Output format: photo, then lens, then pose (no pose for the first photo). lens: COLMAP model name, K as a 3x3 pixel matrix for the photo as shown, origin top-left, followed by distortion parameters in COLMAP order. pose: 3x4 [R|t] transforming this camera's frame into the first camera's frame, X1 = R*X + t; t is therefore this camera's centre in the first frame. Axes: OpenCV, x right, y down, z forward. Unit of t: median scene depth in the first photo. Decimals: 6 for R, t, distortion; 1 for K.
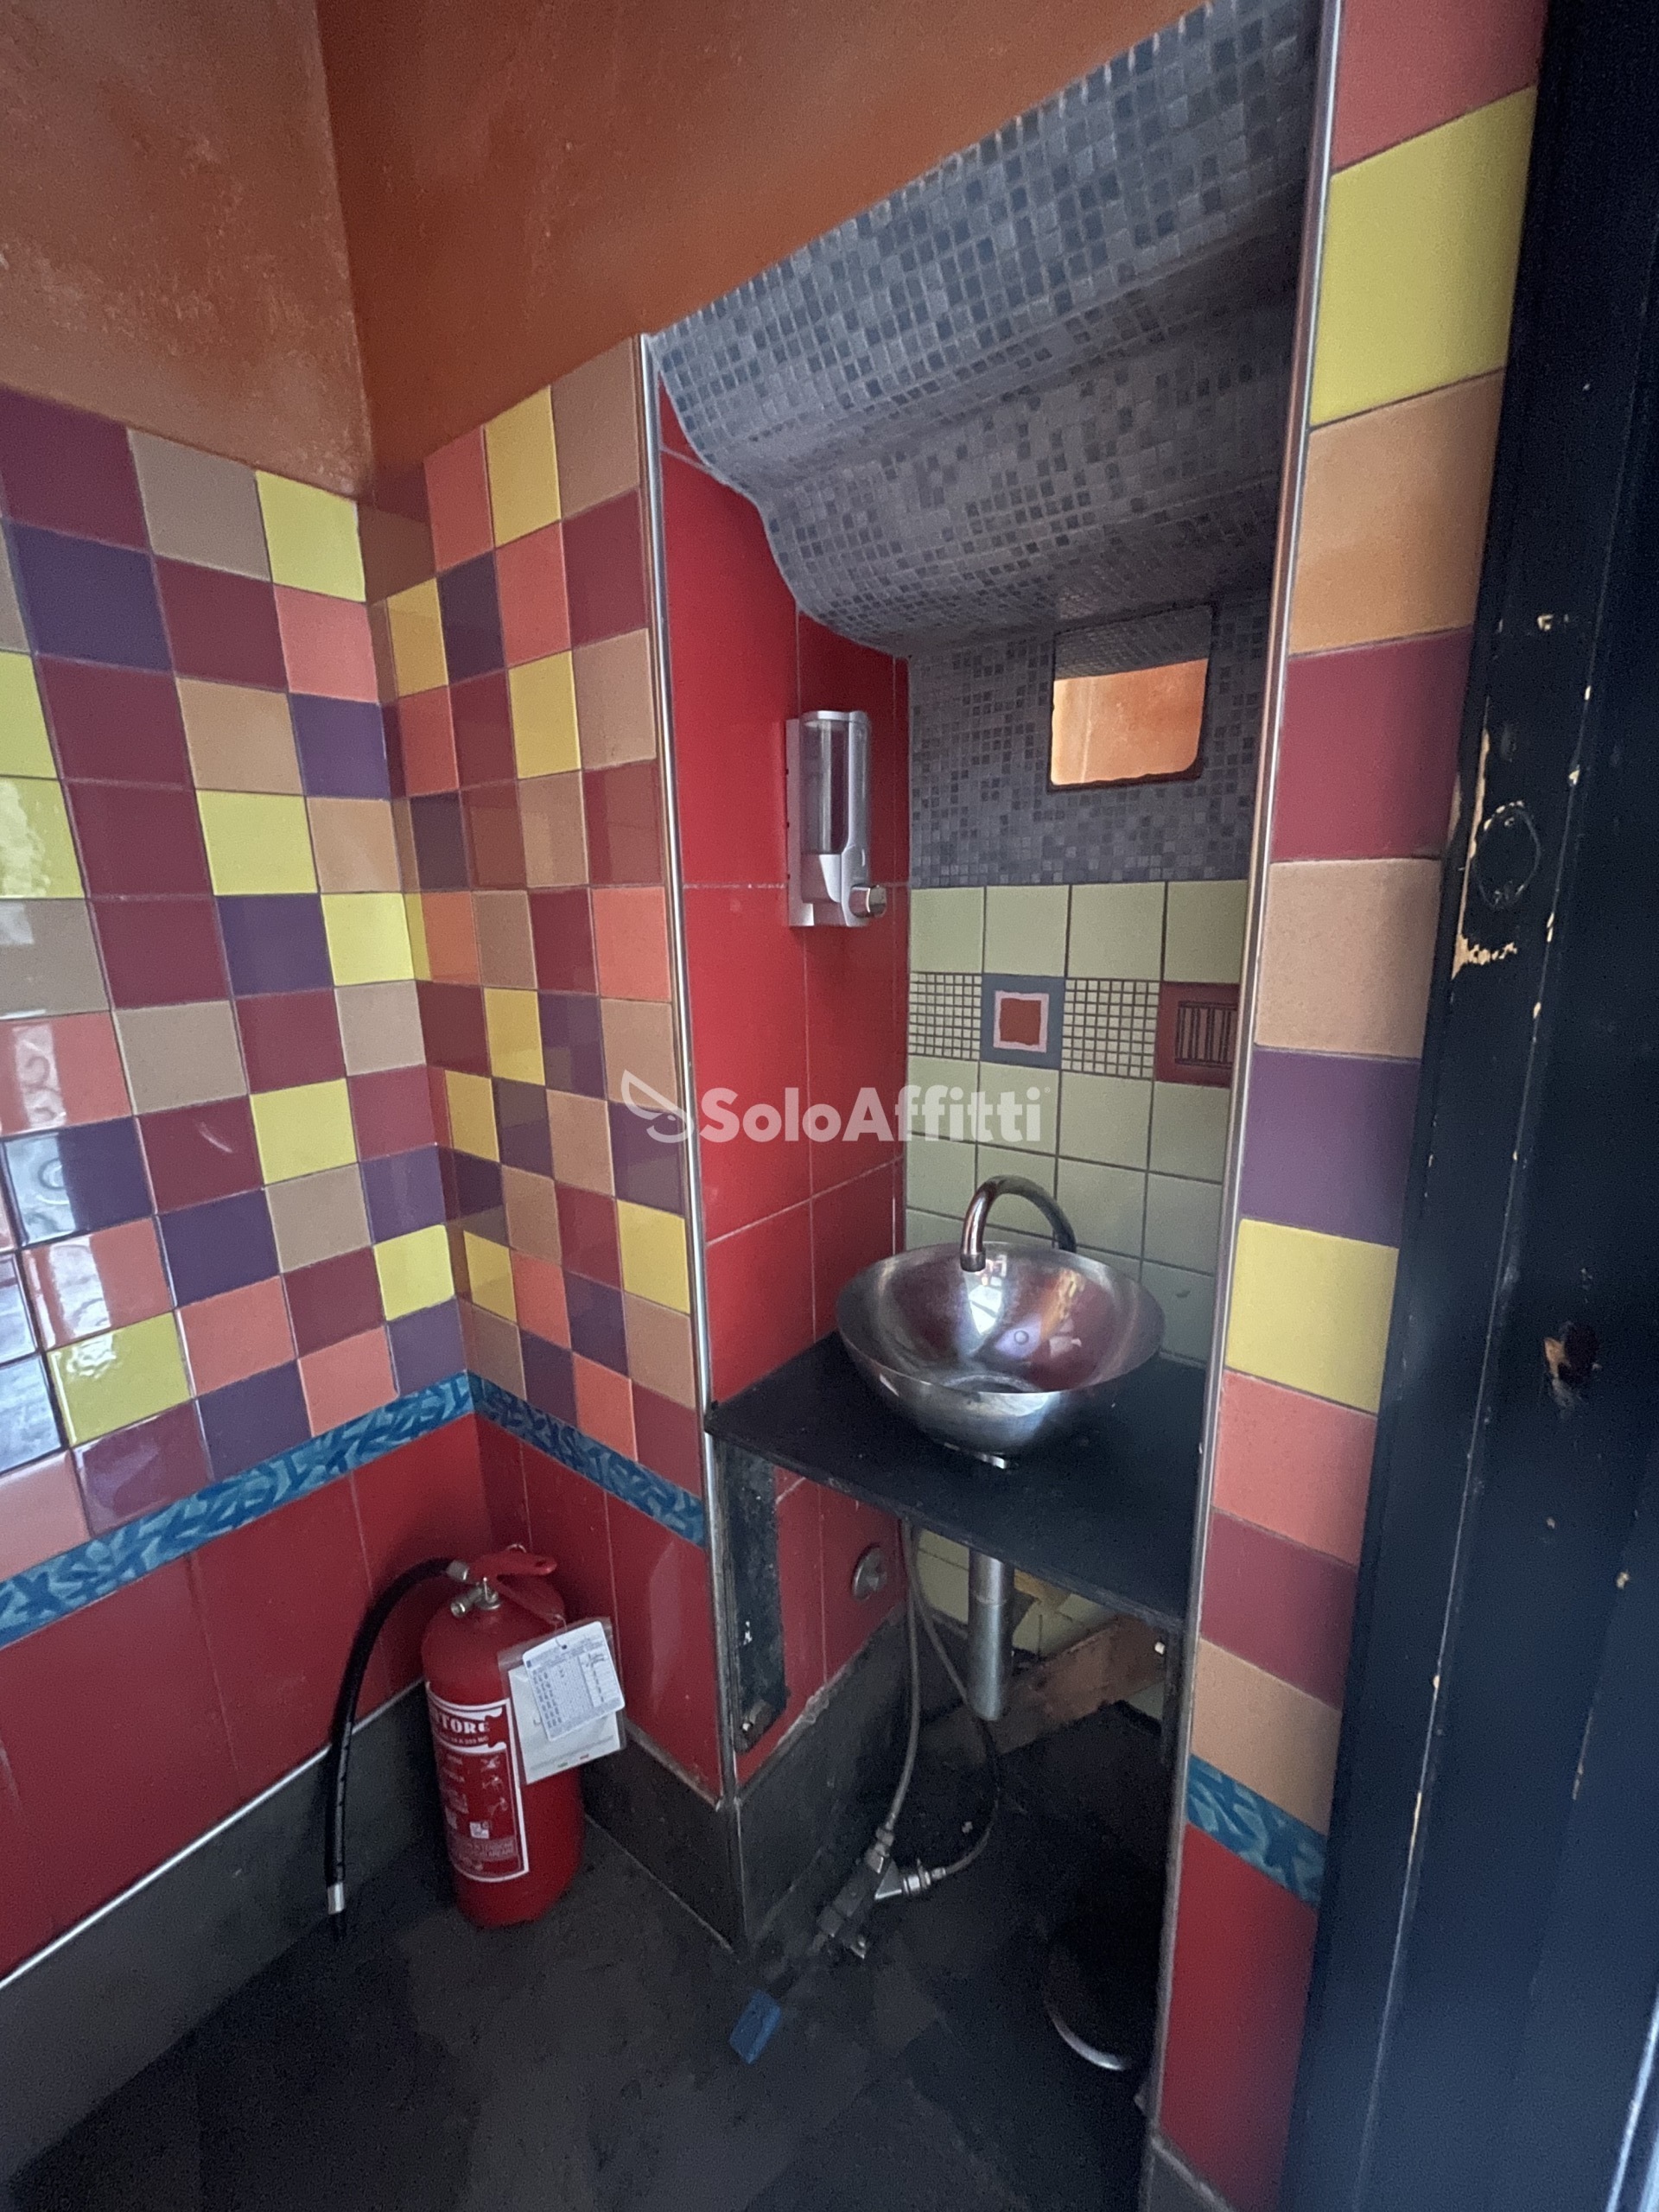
lens RADIAL K [[895.4, 0, 830.9], [0, 895.4, 1107.2], [0, 0, 1]] dist [-0.007102, 0.000372]
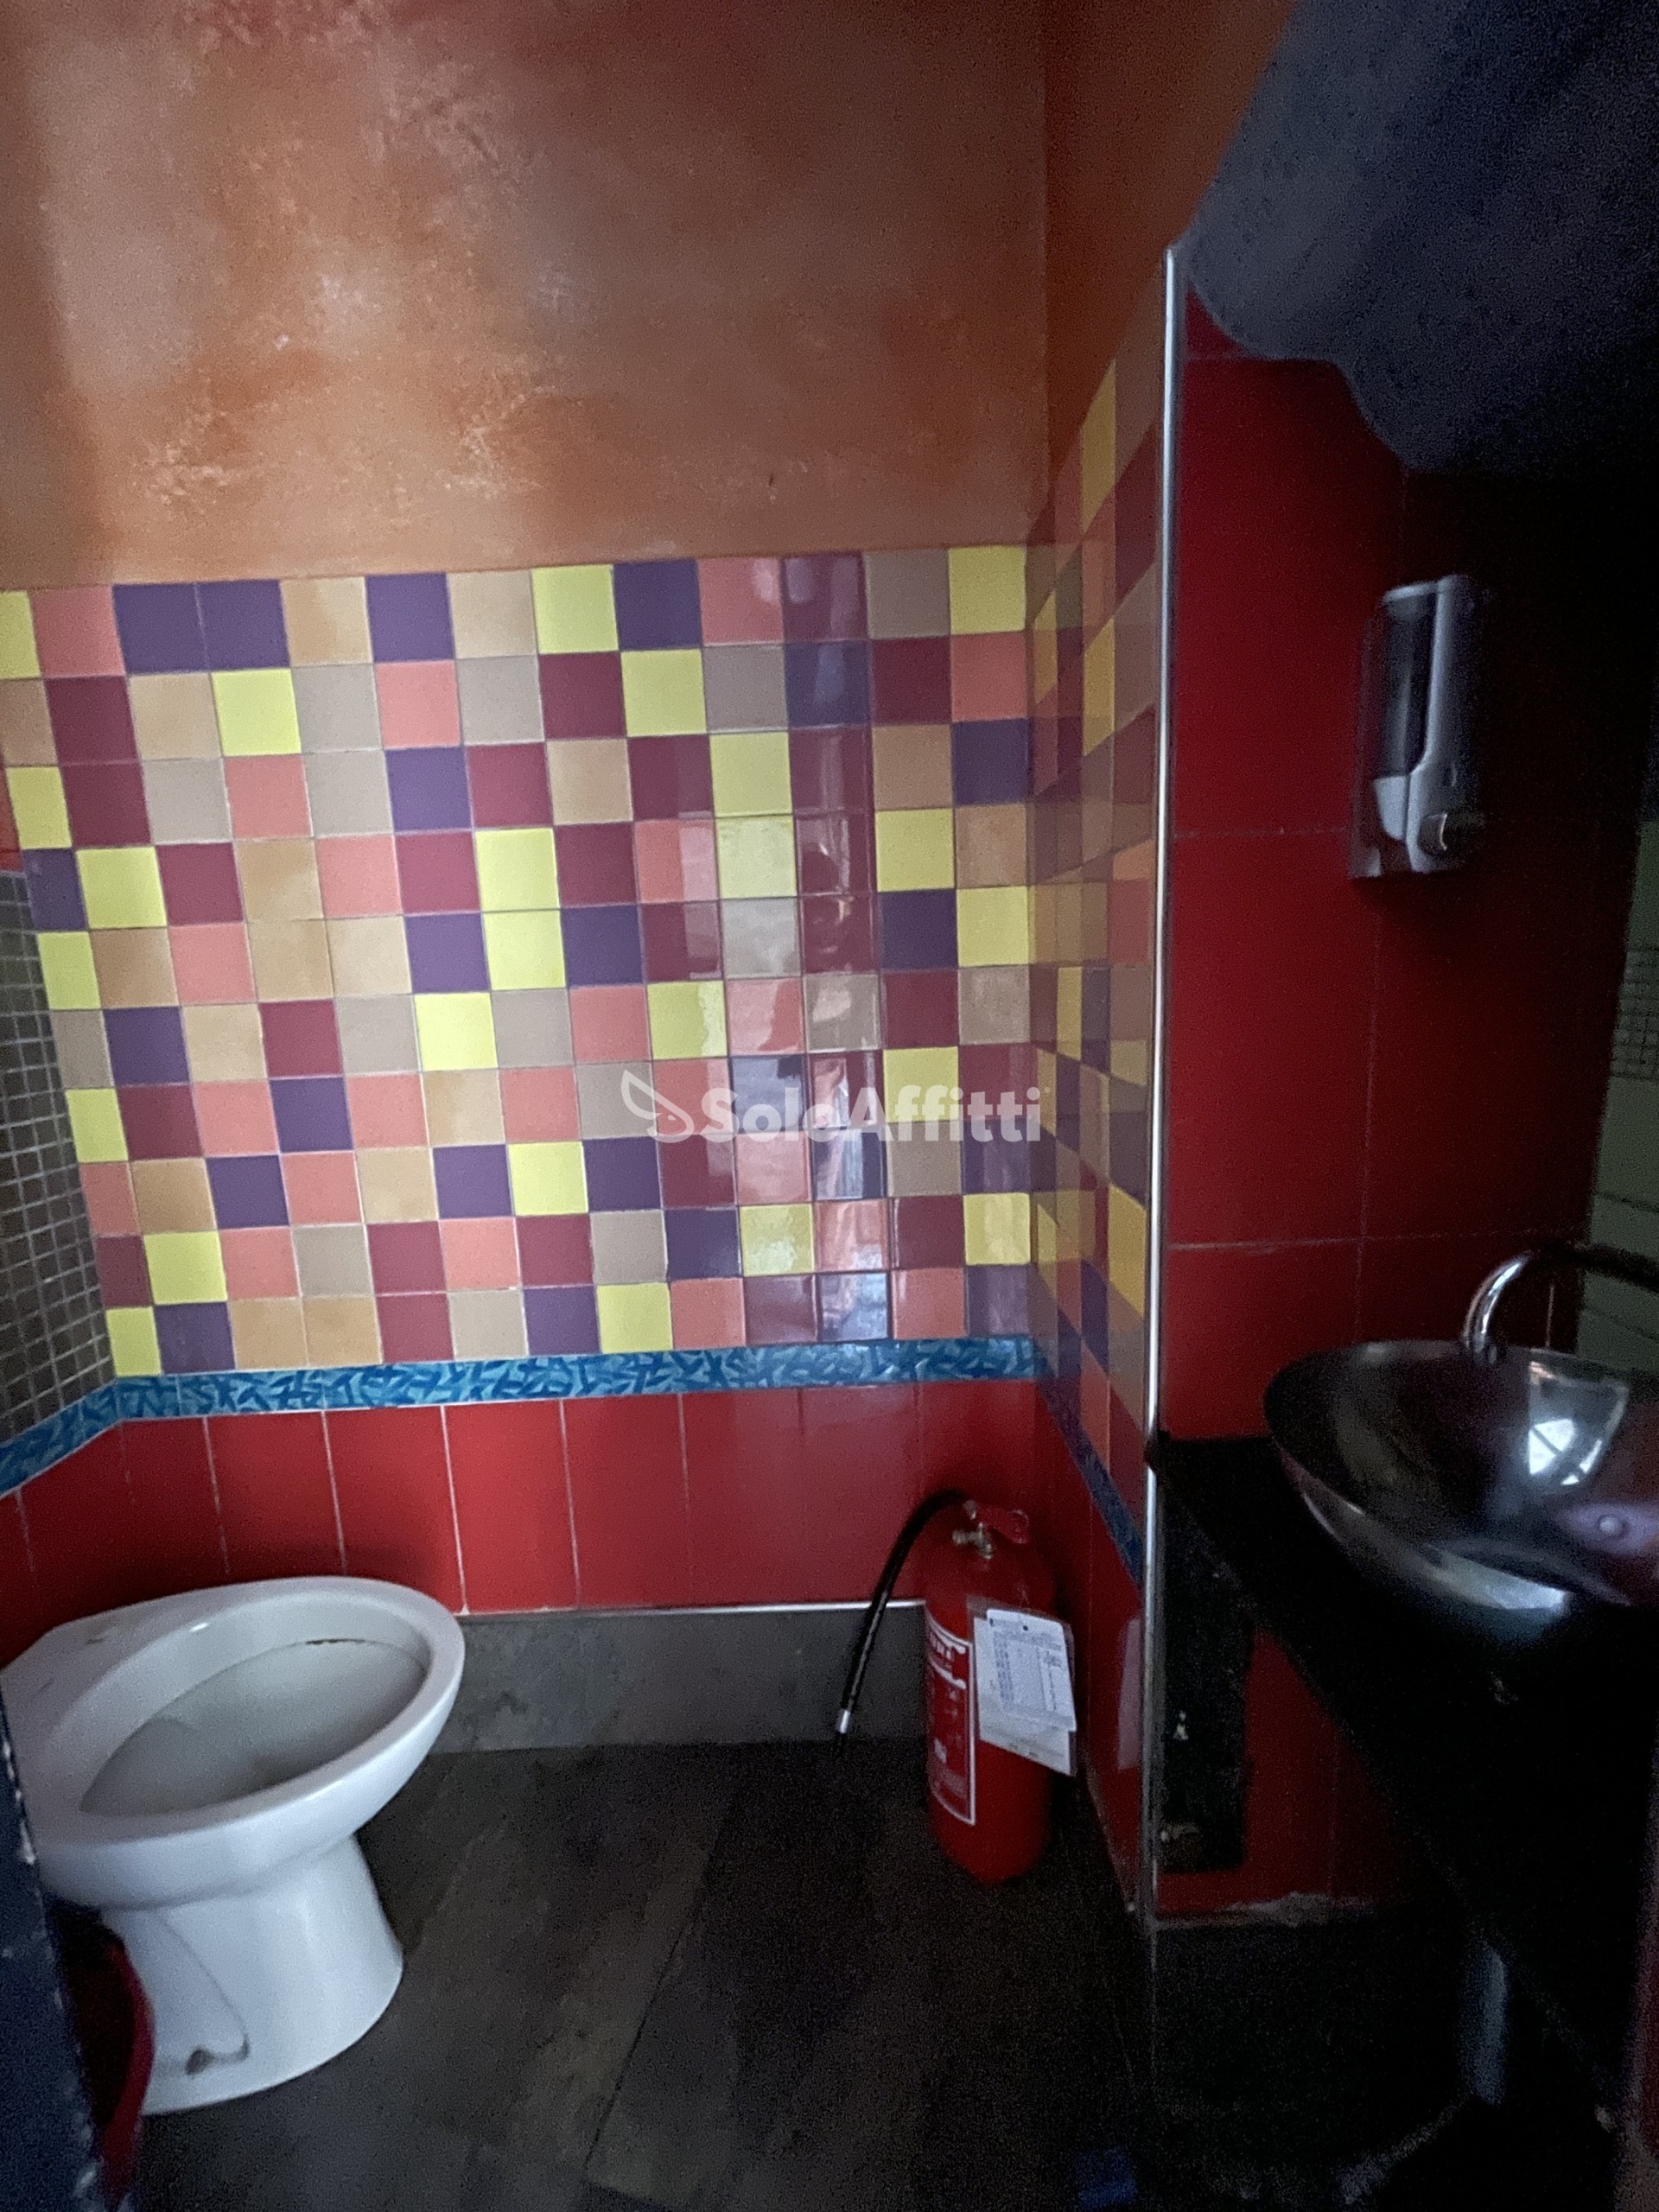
lens RADIAL K [[895.4, 0, 828.9], [0, 895.4, 1106.5], [0, 0, 1]] dist [-0.007102, 0.000372]
pose [[0.598211, 0.117930, -0.792614, 0.292356], [-0.152891, 0.987739, 0.031570, 0.034789], [0.786618, 0.102298, 0.608907, 0.166382]]
